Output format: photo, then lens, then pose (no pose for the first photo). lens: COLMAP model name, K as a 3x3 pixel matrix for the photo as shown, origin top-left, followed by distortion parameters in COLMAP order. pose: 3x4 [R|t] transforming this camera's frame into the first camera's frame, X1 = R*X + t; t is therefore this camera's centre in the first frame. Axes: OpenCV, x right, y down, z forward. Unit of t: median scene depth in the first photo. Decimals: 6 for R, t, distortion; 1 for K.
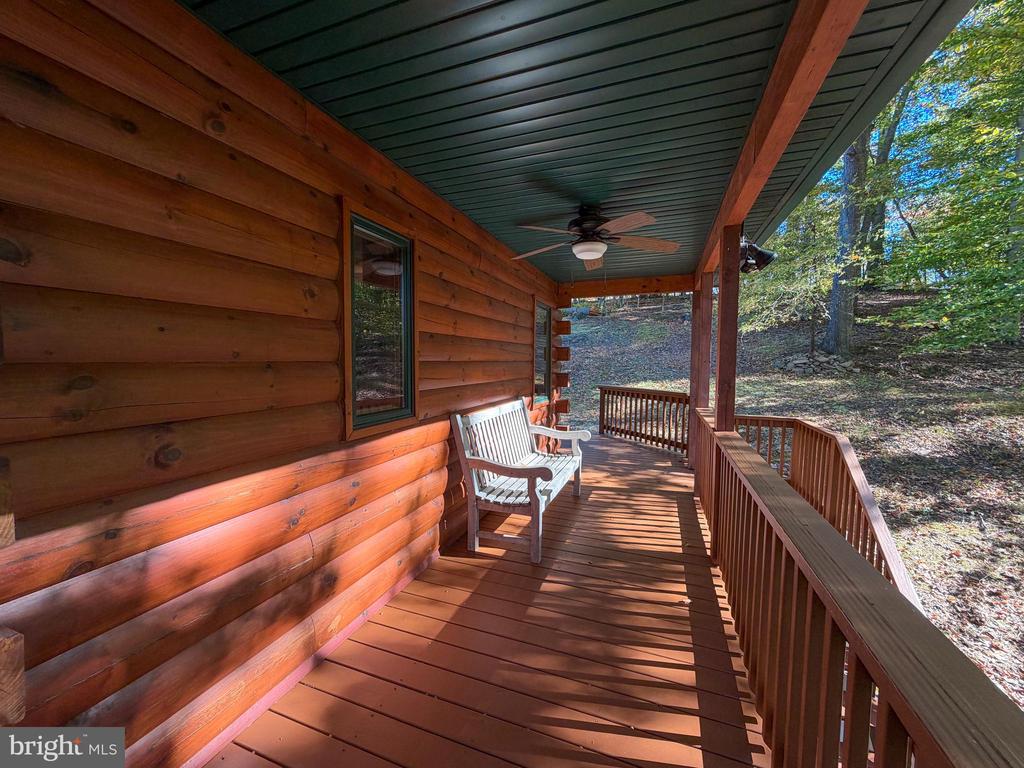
lens RADIAL K [[412.7, 0, 504.4], [0, 412.7, 386.7], [0, 0, 1]] dist [0.003030, -0.000085]
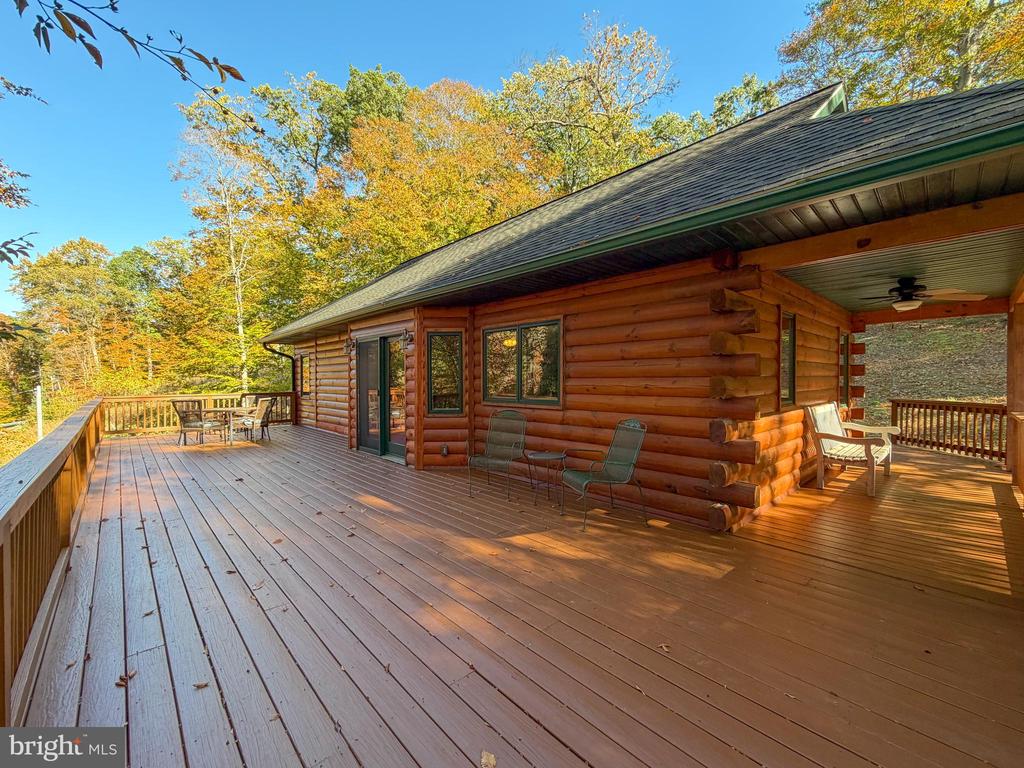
lens RADIAL K [[412.7, 0, 522.6], [0, 412.7, 380.8], [0, 0, 1]] dist [0.003030, -0.000085]
pose [[0.895978, -0.000918, -0.444097, -0.286230], [-0.023706, 0.998473, -0.049891, 0.049682], [0.443465, 0.055229, 0.894588, -0.739864]]
